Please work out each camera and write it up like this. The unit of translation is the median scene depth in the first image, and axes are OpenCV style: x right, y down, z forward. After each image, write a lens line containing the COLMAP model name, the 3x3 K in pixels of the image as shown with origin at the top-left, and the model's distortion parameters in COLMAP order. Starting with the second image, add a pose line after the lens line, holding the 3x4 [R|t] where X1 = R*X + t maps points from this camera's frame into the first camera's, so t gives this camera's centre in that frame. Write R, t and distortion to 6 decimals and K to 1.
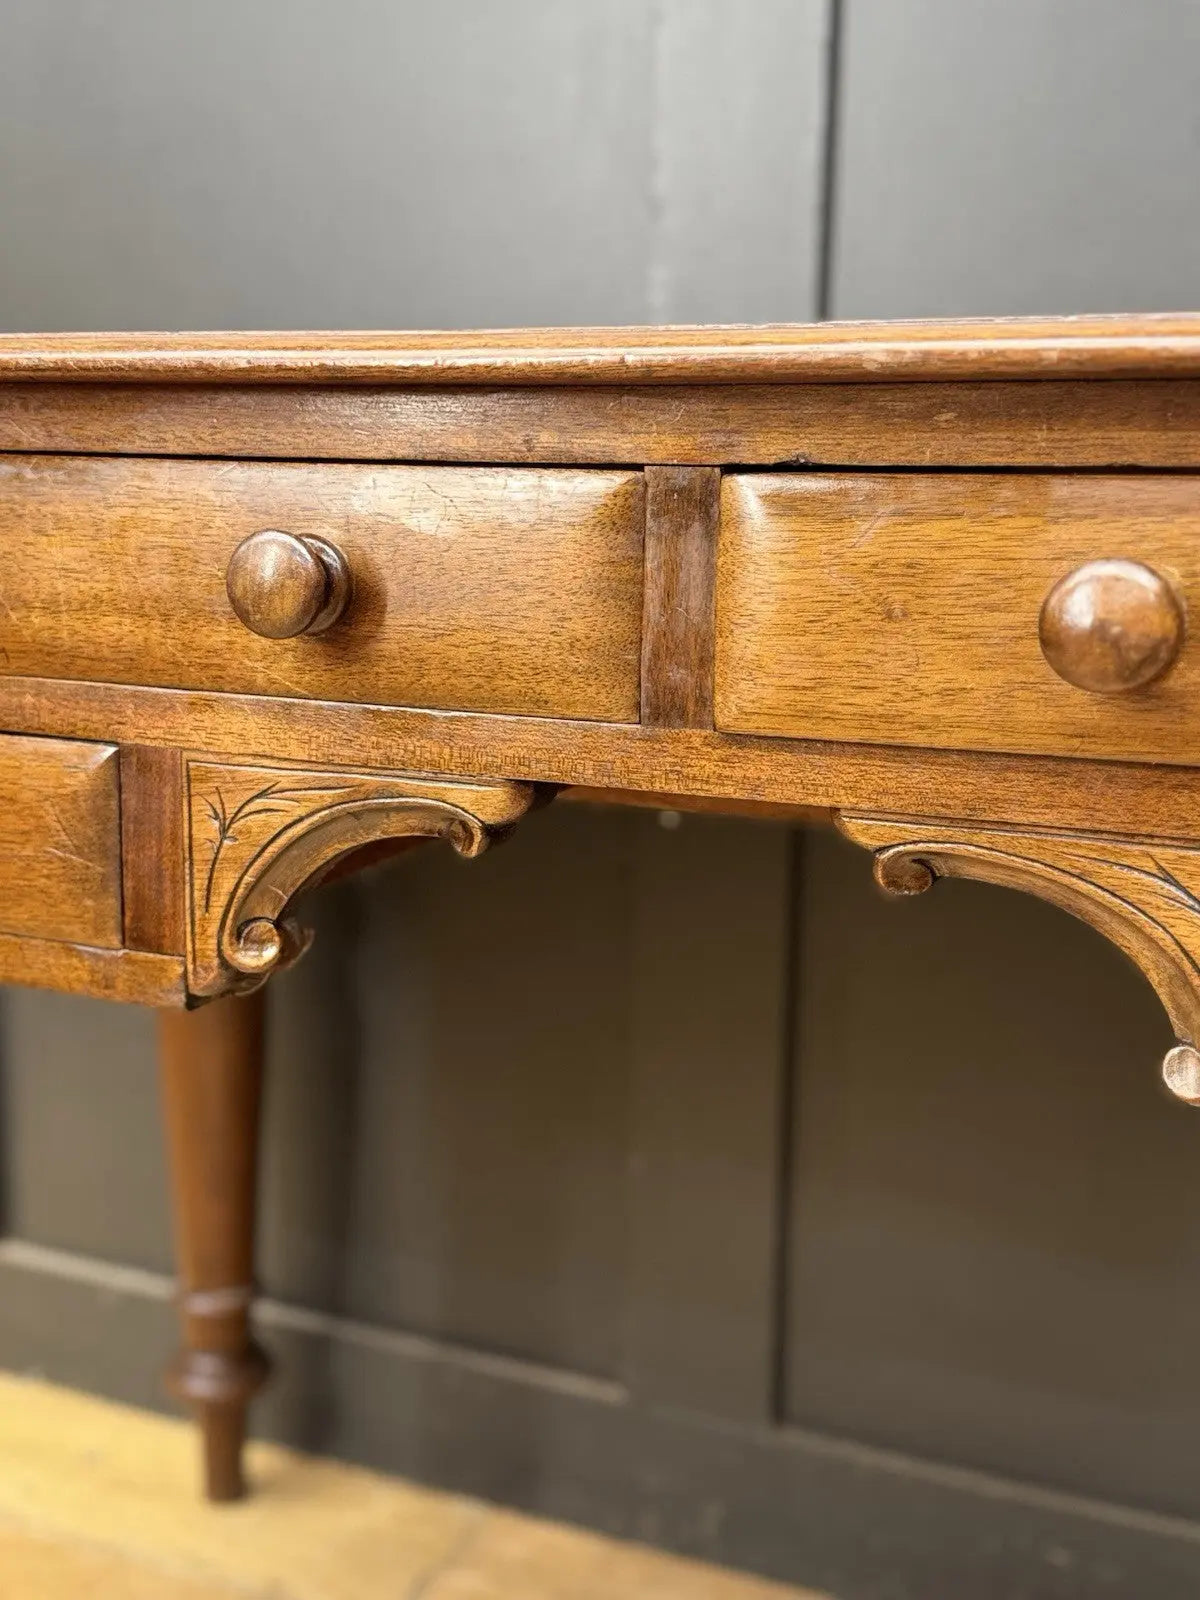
lens RADIAL K [[1800.9, 0, 600.0], [0, 1800.9, 800.0], [0, 0, 1]] dist [0.003126, -0.003589]
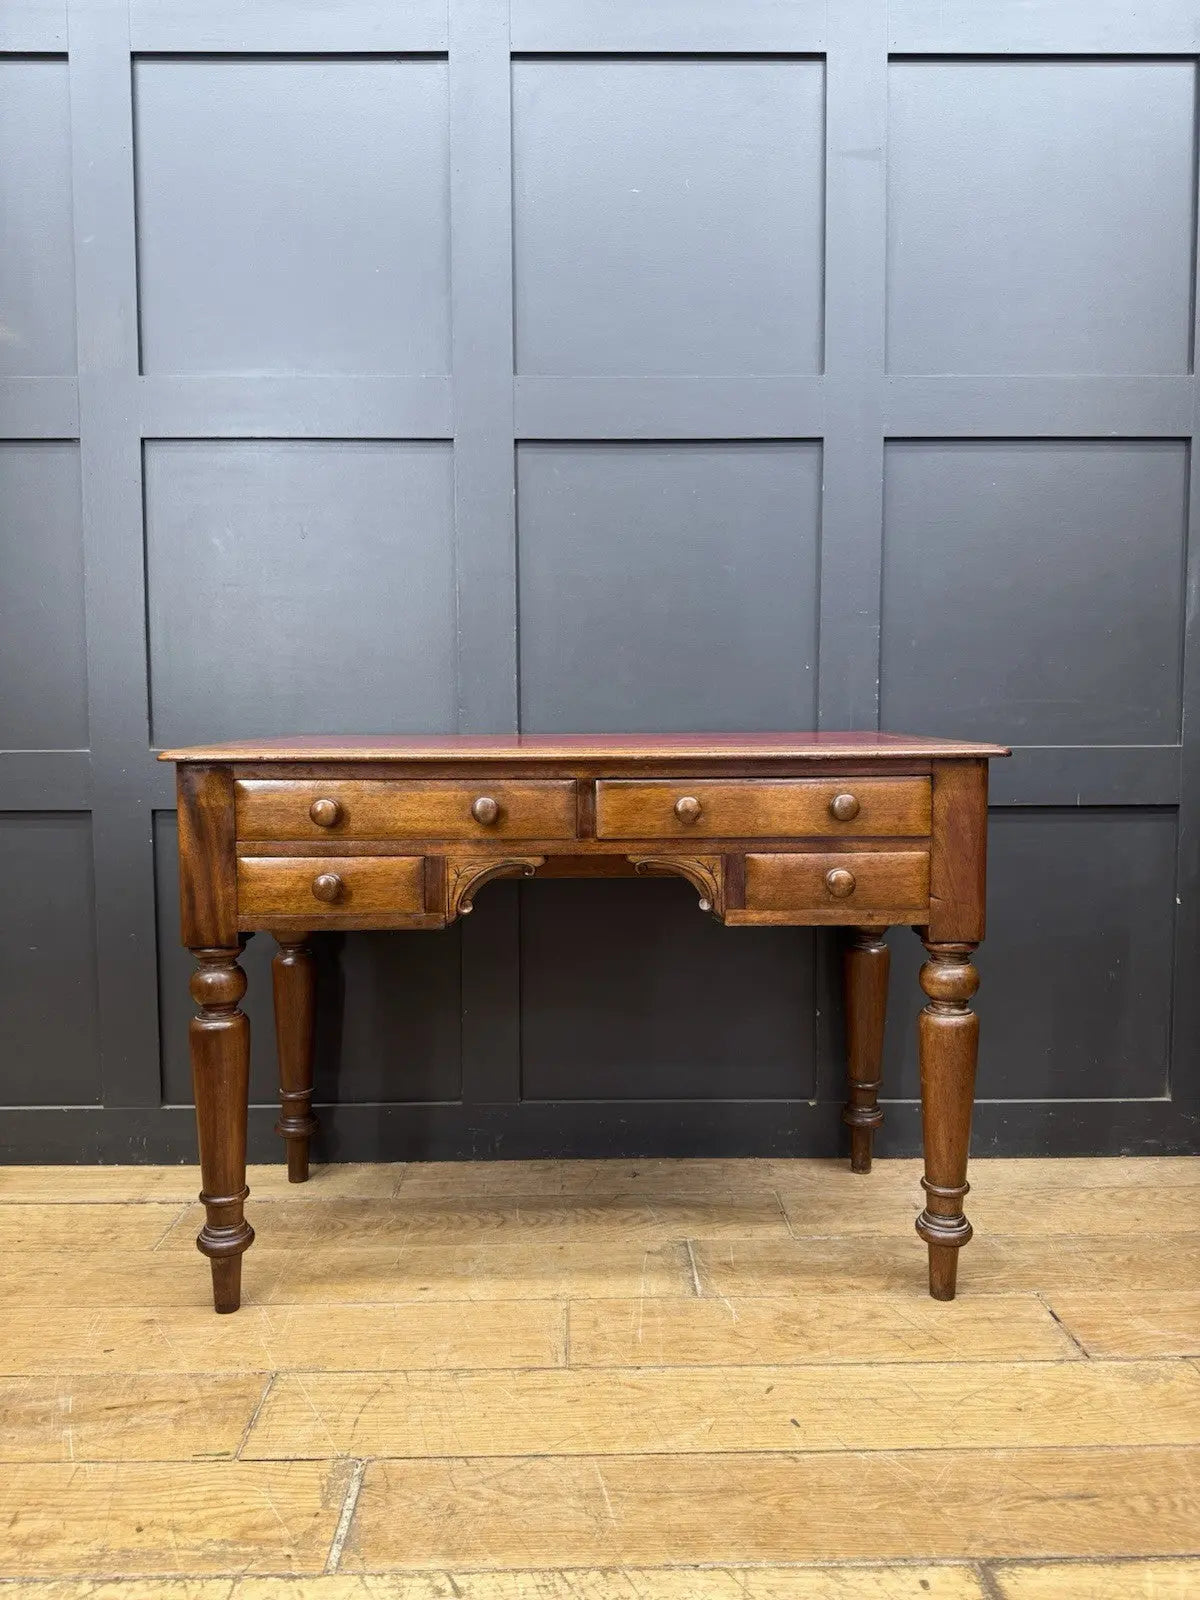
lens RADIAL K [[1193.4, 0, 600.0], [0, 1193.4, 800.0], [0, 0, 1]] dist [0.004769, -0.033352]
pose [[0.908547, -0.054111, 0.414264, -1.074565], [0.094834, 0.992404, -0.078359, 0.091339], [-0.406877, 0.110480, 0.906777, -1.554644]]
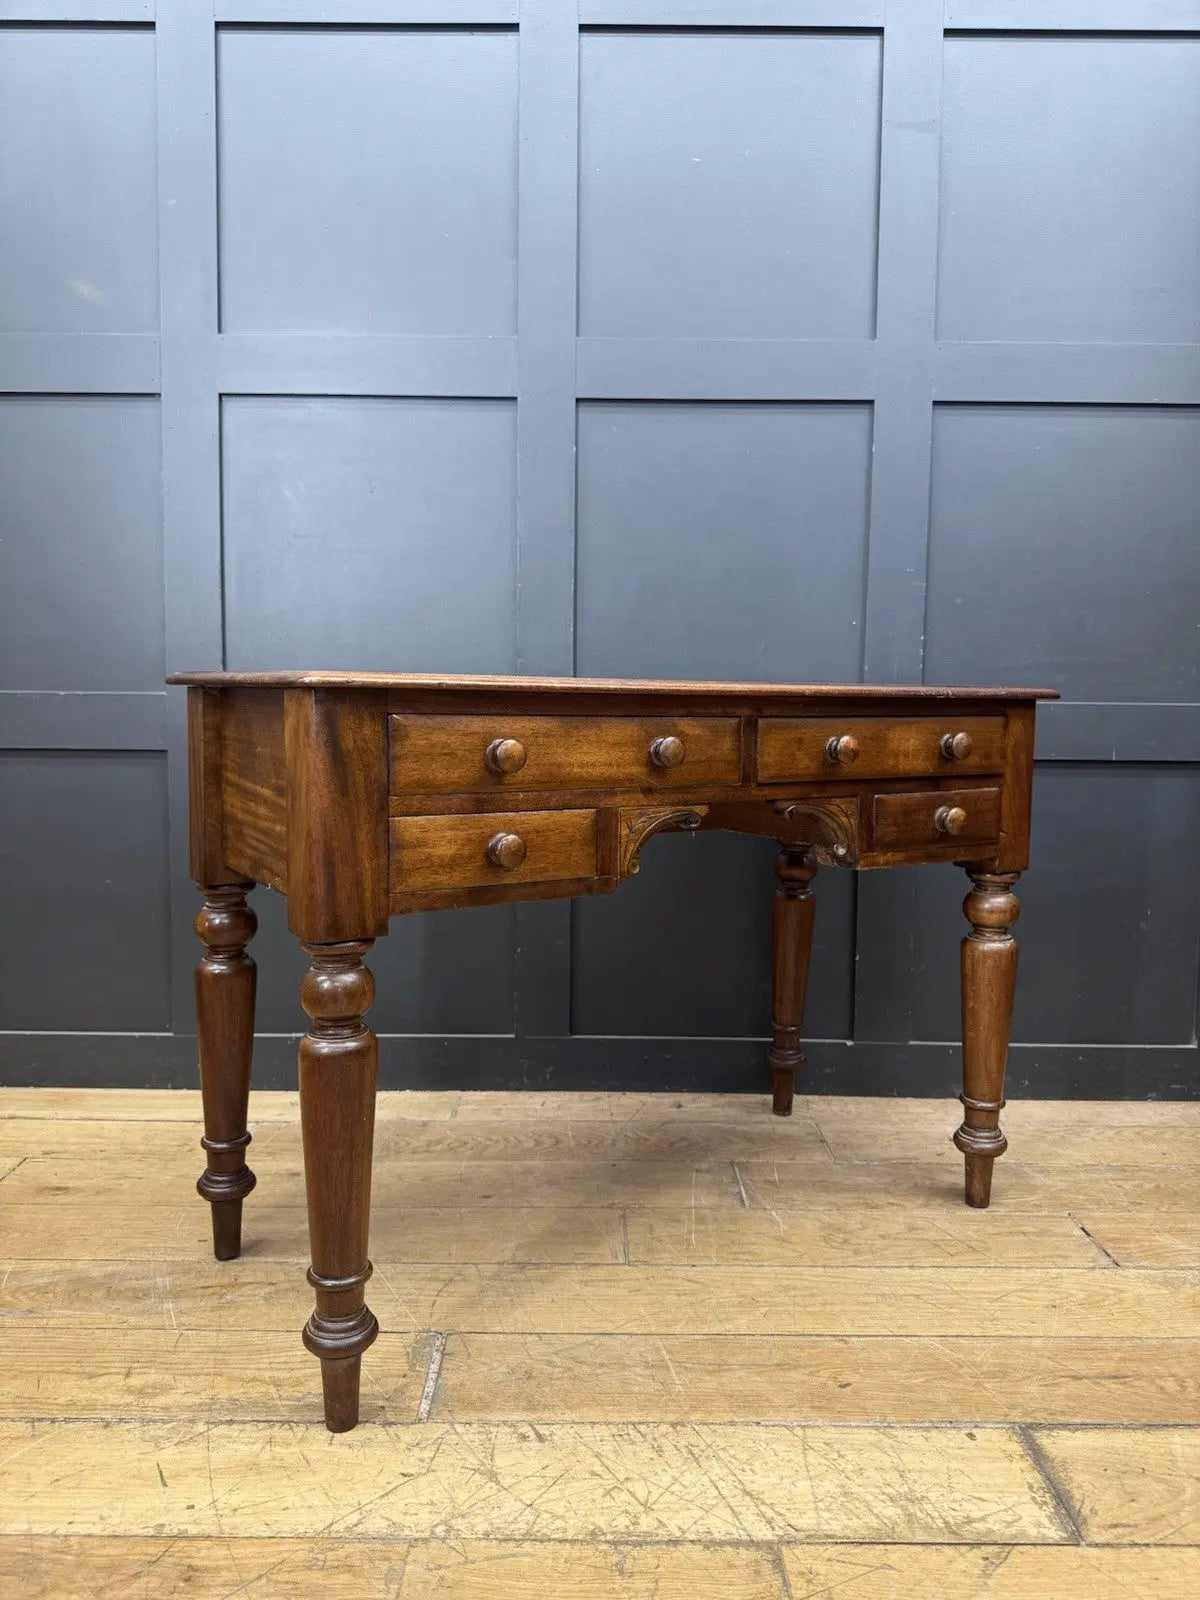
lens RADIAL K [[1195.7, 0, 600.0], [0, 1195.7, 800.0], [0, 0, 1]] dist [0.004306, -0.039395]
pose [[0.915517, -0.044880, 0.399767, -1.251988], [0.077900, 0.994726, -0.066726, 0.217536], [-0.394664, 0.092230, 0.914185, -1.648829]]
